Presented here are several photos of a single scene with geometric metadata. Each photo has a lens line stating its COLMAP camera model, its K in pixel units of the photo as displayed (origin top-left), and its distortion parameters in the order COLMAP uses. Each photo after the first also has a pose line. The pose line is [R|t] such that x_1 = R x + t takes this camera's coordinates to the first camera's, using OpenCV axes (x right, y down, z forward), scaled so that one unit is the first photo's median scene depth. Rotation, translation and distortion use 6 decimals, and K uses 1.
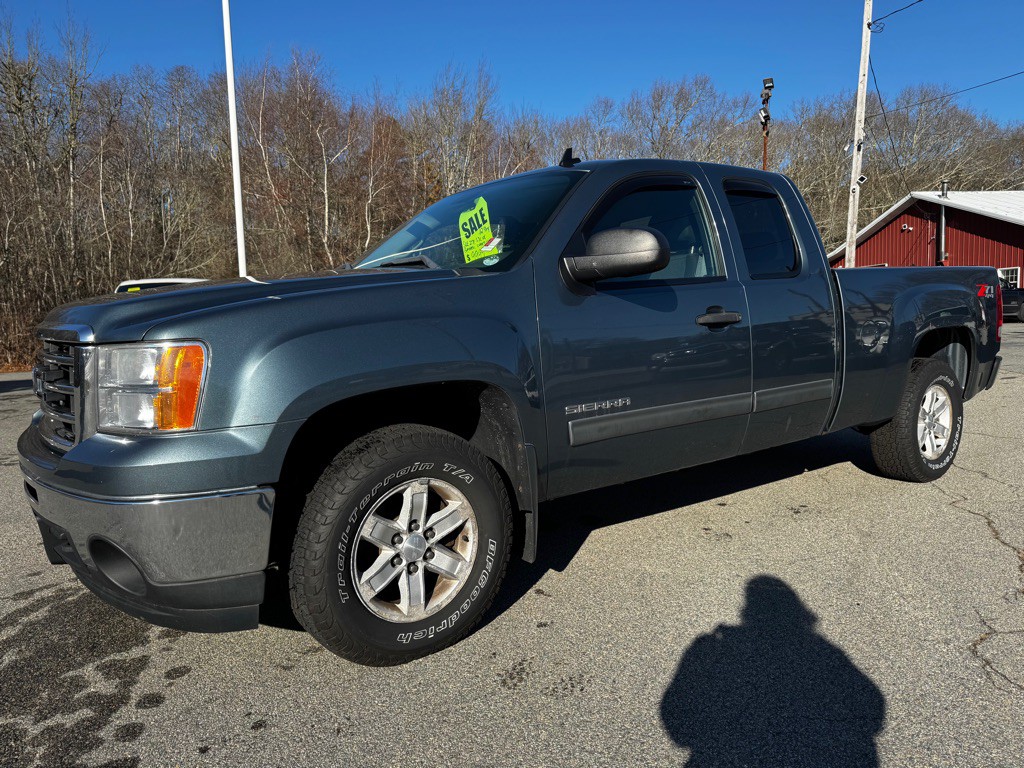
lens RADIAL K [[724.1, 0, 509.0], [0, 724.1, 386.3], [0, 0, 1]] dist [0.026620, -0.030278]
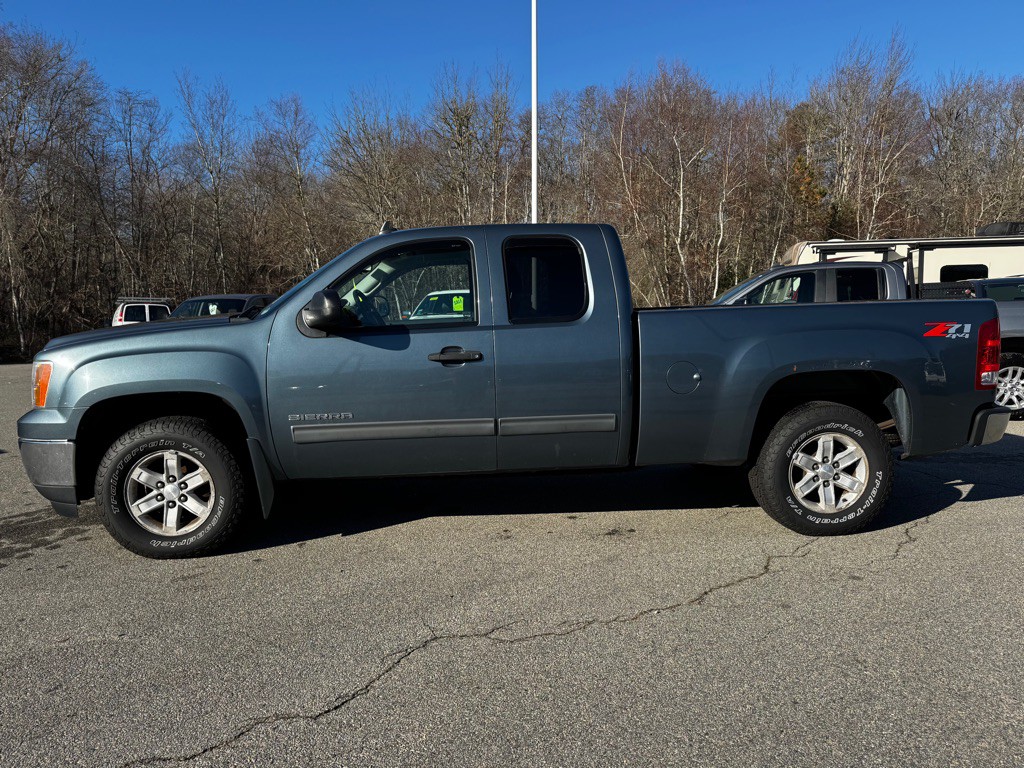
lens RADIAL K [[724.1, 0, 501.6], [0, 724.1, 384.1], [0, 0, 1]] dist [0.026620, -0.030278]
pose [[0.840961, 0.067390, -0.536882, 1.196825], [-0.065107, 0.997608, 0.023238, -0.094155], [0.537164, 0.015413, 0.843337, 0.011287]]
